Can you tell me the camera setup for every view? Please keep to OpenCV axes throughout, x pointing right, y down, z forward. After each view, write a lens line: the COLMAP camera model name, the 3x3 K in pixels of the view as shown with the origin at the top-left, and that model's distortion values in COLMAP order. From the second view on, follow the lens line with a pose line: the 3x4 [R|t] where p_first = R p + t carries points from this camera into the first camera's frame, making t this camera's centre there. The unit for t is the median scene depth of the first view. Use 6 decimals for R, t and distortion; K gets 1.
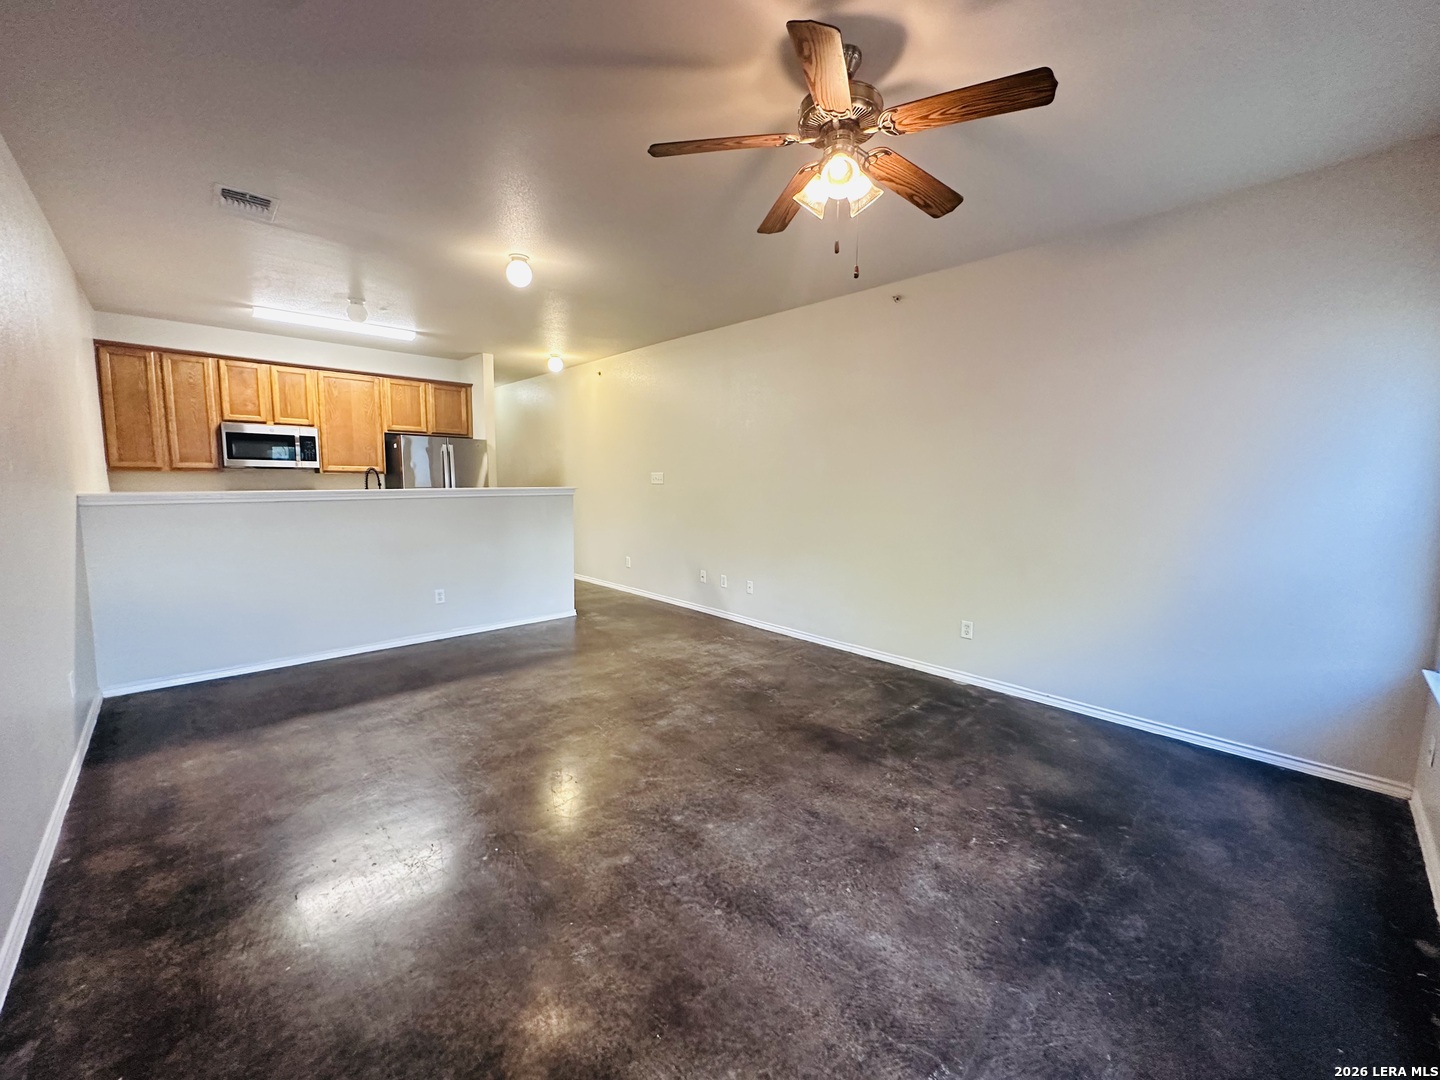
lens RADIAL K [[581.6, 0, 720.5], [0, 581.6, 542.1], [0, 0, 1]] dist [-0.009587, 0.001901]
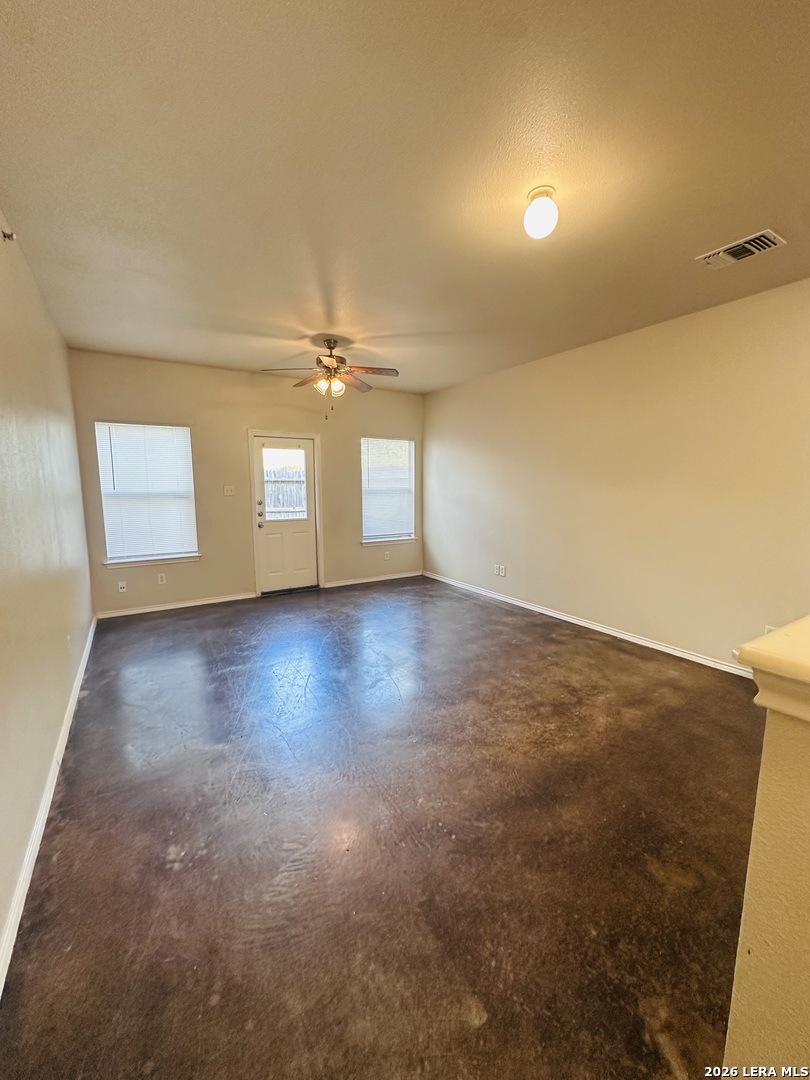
lens RADIAL K [[436.2, 0, 404.8], [0, 436.2, 541.4], [0, 0, 1]] dist [-0.009587, 0.001901]
pose [[-0.981578, -0.031445, 0.188454, -0.313665], [0.013130, 0.972929, 0.230732, -0.208150], [-0.190608, 0.228956, -0.954593, 1.740372]]
